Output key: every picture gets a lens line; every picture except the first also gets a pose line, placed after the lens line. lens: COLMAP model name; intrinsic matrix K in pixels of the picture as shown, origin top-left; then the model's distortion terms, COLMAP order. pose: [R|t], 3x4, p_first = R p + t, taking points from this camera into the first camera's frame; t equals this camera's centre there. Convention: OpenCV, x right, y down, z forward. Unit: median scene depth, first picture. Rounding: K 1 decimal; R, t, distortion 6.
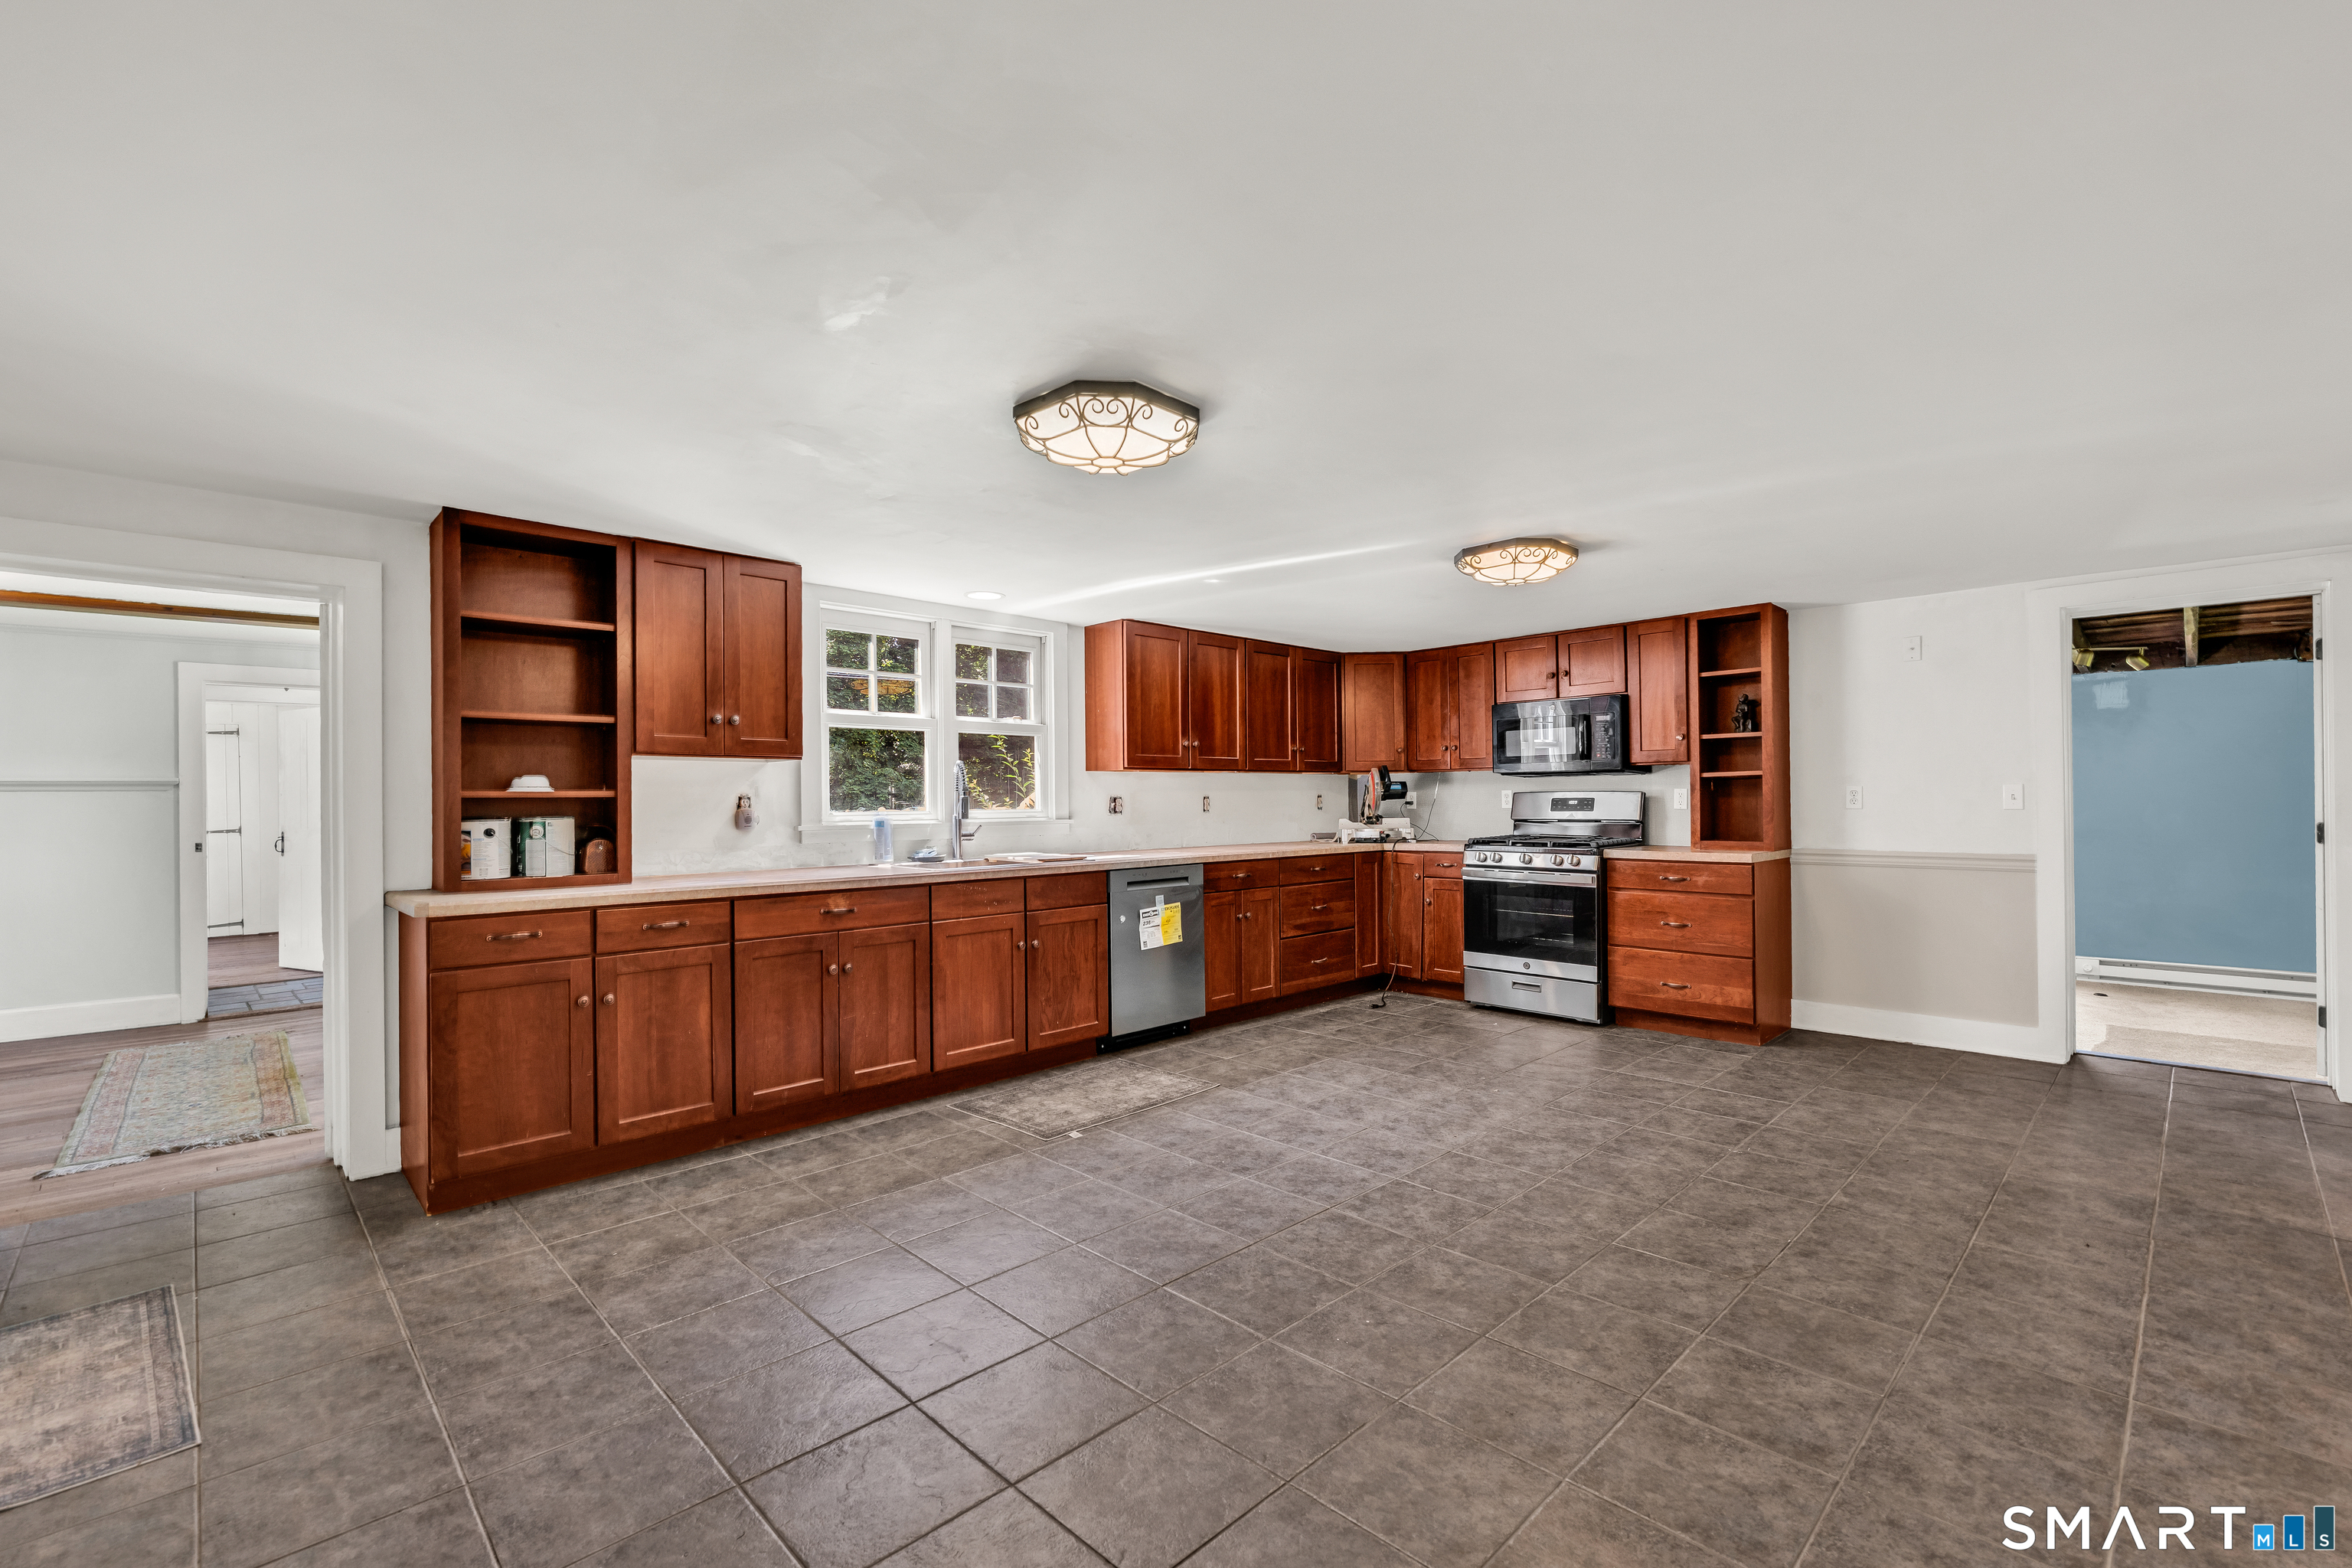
lens RADIAL K [[1010.4, 0, 1192.4], [0, 1010.4, 793.9], [0, 0, 1]] dist [-0.002412, -0.000171]
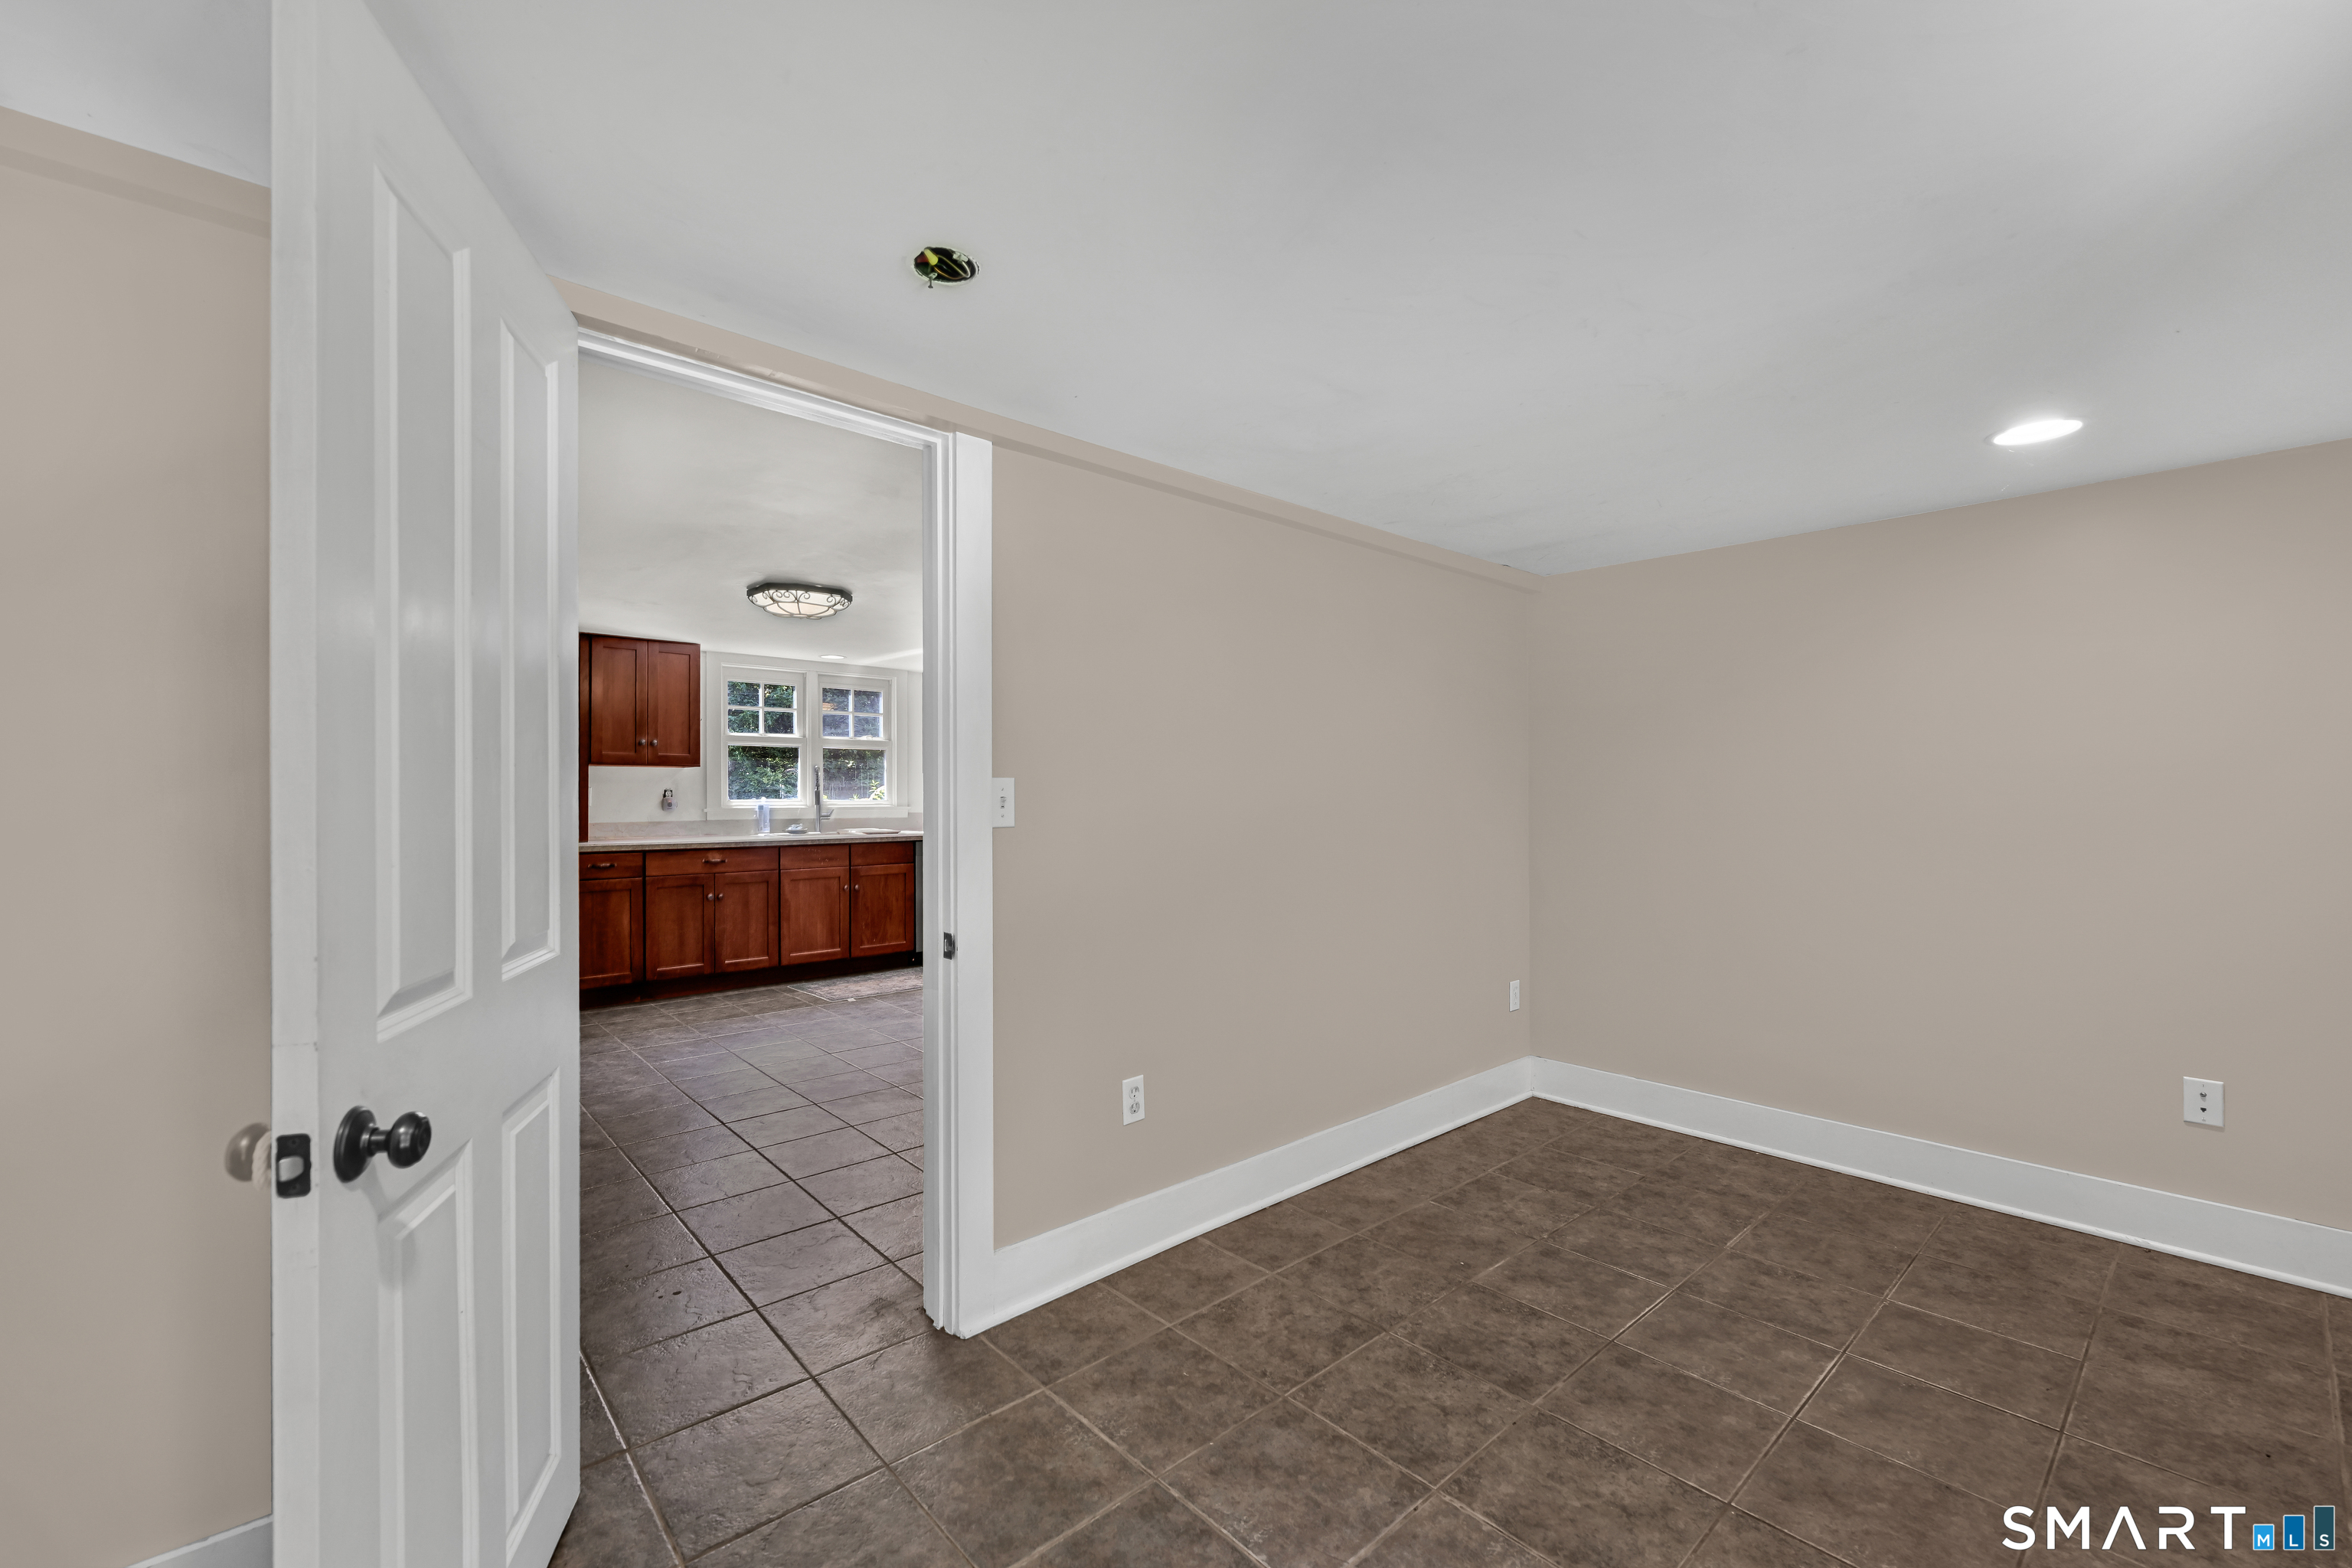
lens RADIAL K [[968.1, 0, 1165.5], [0, 968.1, 792.3], [0, 0, 1]] dist [-0.001527, -0.000091]
pose [[0.997947, 0.008059, -0.063541, 0.438179], [-0.007619, 0.999945, 0.007160, -0.010236], [0.063596, -0.006661, 0.997954, -0.469053]]
